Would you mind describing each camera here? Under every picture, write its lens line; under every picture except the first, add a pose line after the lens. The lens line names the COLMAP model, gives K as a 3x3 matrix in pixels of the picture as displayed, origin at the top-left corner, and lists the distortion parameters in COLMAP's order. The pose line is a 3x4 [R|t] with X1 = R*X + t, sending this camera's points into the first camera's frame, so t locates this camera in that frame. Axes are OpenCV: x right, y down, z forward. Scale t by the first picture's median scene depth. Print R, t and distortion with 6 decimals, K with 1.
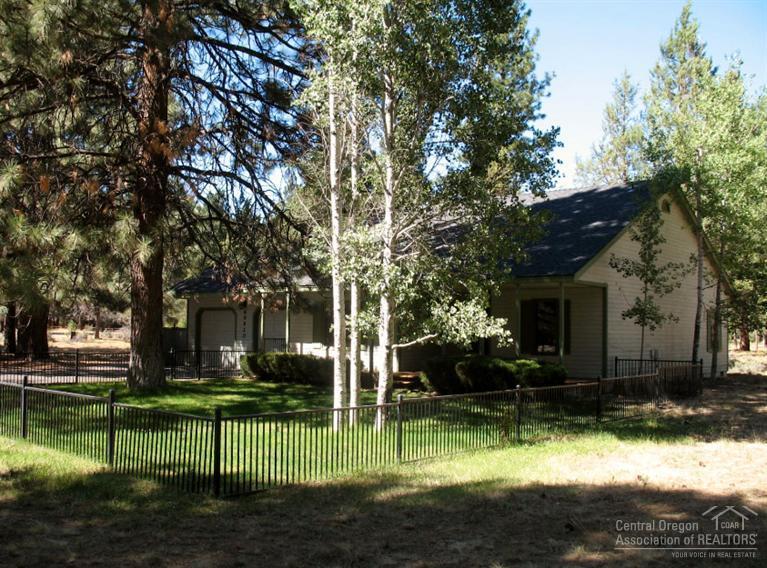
lens RADIAL K [[842.3, 0, 383.5], [0, 842.3, 284.0], [0, 0, 1]] dist [-0.205903, -0.005026]
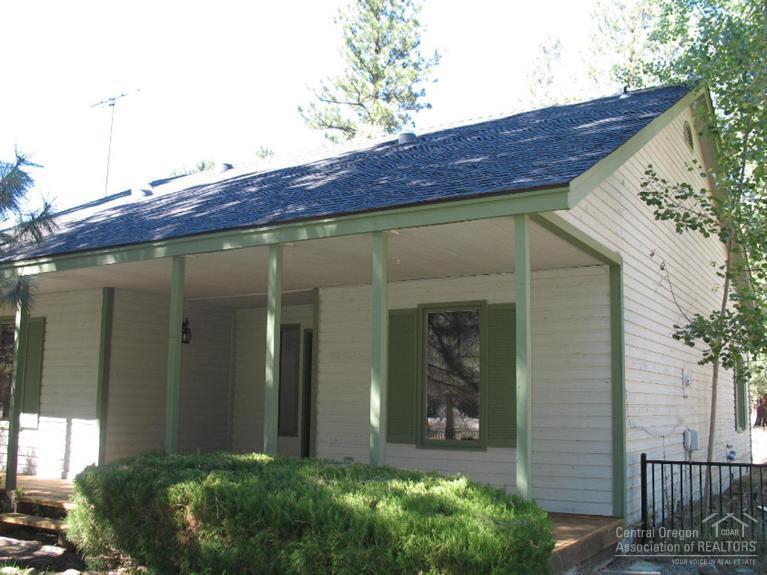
lens RADIAL K [[826.1, 0, 383.5], [0, 826.1, 287.5], [0, 0, 1]] dist [-0.153556, -0.013253]
pose [[0.988833, 0.029645, 0.146051, 0.109647], [-0.016558, 0.995802, -0.090021, 0.047967], [-0.148106, 0.086597, 0.985173, 0.653598]]
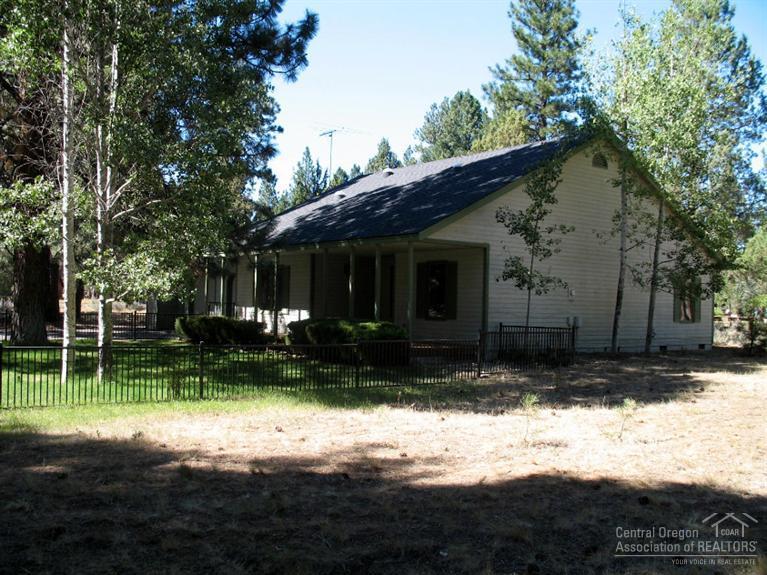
lens RADIAL K [[826.1, 0, 383.5], [0, 826.1, 287.5], [0, 0, 1]] dist [-0.153556, -0.013253]
pose [[0.977510, 0.002480, -0.210873, 0.349011], [0.004757, 0.999417, 0.033806, 0.016807], [0.210834, -0.034048, 0.976929, 0.071489]]
